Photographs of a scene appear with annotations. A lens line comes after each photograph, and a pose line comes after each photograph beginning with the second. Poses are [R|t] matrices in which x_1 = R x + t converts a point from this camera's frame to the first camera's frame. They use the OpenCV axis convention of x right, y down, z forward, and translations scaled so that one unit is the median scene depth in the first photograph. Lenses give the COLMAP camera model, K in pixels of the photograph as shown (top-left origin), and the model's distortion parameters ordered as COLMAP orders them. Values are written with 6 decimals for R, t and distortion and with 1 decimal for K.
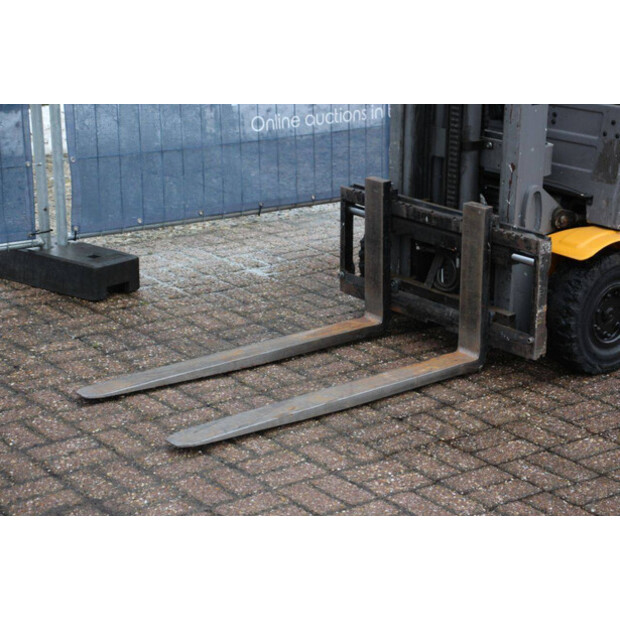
lens RADIAL K [[1465.1, 0, 308.5], [0, 1465.1, 310.9], [0, 0, 1]] dist [0.397524, 0.000000]
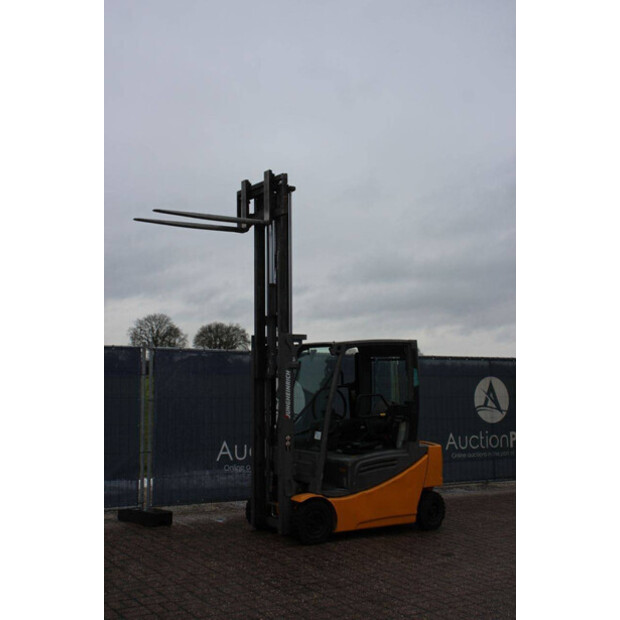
lens RADIAL K [[813.3, 0, 310.4], [0, 813.3, 313.5], [0, 0, 1]] dist [0.060226, 0.000000]
pose [[0.993715, -0.019393, -0.110251, 0.380605], [-0.023032, 0.928391, -0.370890, 0.215477], [0.109549, 0.371098, 0.922109, -0.633857]]
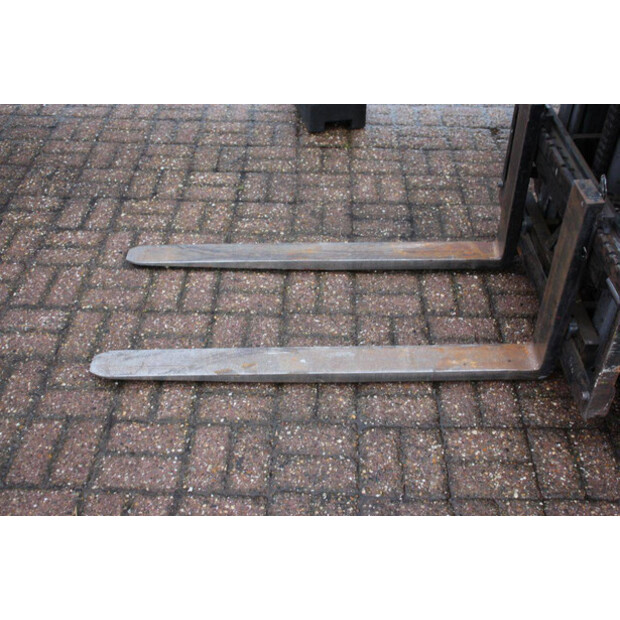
lens RADIAL K [[686.6, 0, 309.9], [0, 686.6, 309.4], [0, 0, 1]] dist [-0.048445, 0.000000]
pose [[0.777841, 0.399411, -0.485216, 0.184289], [-0.171715, 0.877762, 0.447266, -0.138600], [0.604547, -0.264583, 0.751344, 0.658450]]
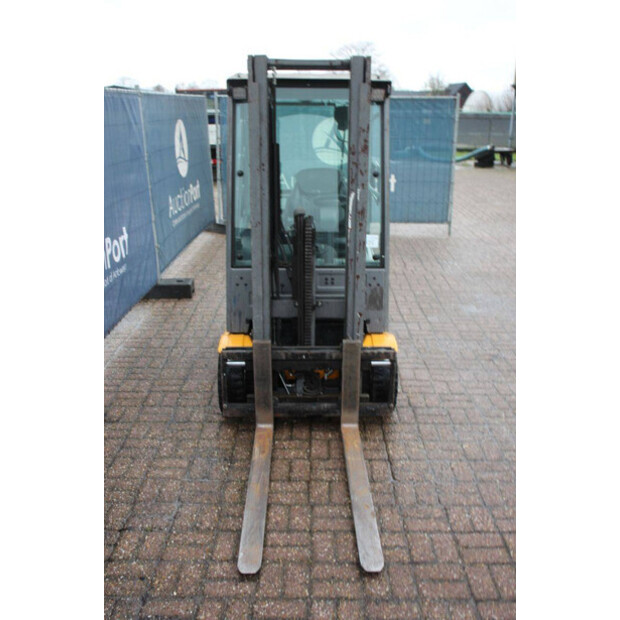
lens RADIAL K [[654.1, 0, 311.7], [0, 654.1, 313.6], [0, 0, 1]] dist [-0.047675, 0.000000]
pose [[0.609802, -0.252208, 0.751354, -0.453766], [0.237814, 0.962559, 0.130092, -0.204585], [-0.756033, 0.099352, 0.646949, 0.537296]]
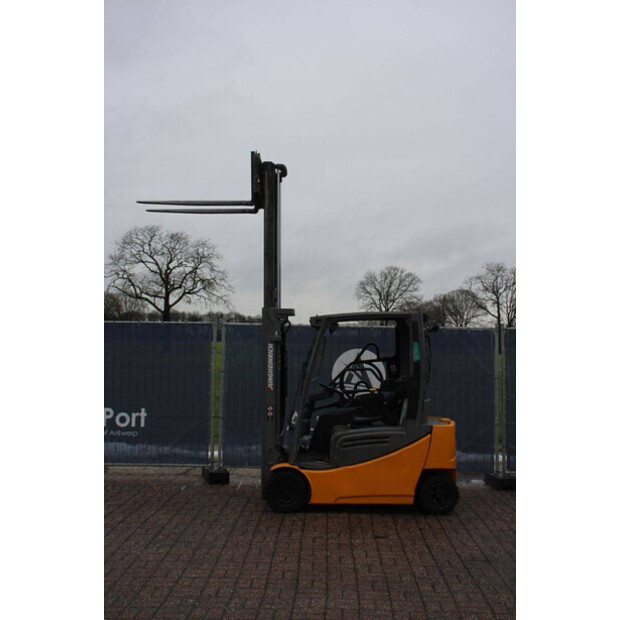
lens RADIAL K [[813.3, 0, 314.6], [0, 813.3, 307.3], [0, 0, 1]] dist [0.060226, 0.000000]
pose [[0.782279, -0.040286, -0.621624, 1.288954], [-0.183625, 0.938652, -0.291914, 0.121723], [0.595249, 0.342504, 0.726890, -0.288358]]
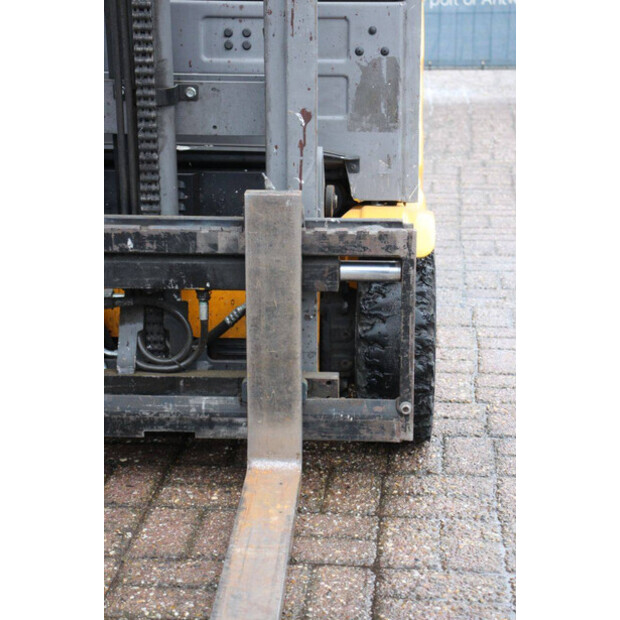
lens RADIAL K [[1465.1, 0, 308.2], [0, 1465.1, 307.3], [0, 0, 1]] dist [0.397524, 0.000000]
pose [[0.670400, -0.207430, 0.712416, -0.262742], [0.230005, 0.970931, 0.066261, -0.062204], [-0.705452, 0.119437, 0.698622, 0.605646]]
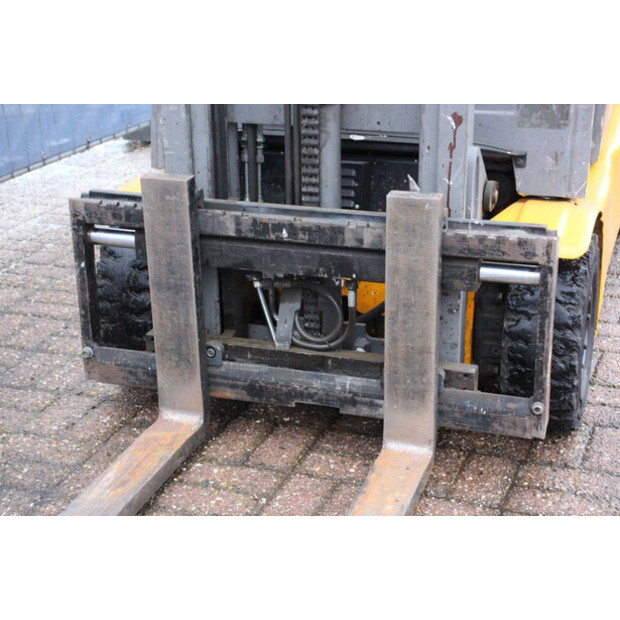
lens RADIAL K [[1203.6, 0, 307.0], [0, 1203.6, 311.3], [0, 0, 1]] dist [0.261887, 0.000000]
pose [[0.836496, -0.208313, 0.506834, -0.157625], [0.180964, 0.978048, 0.103317, -0.081499], [-0.517230, 0.005295, 0.855830, 0.614287]]
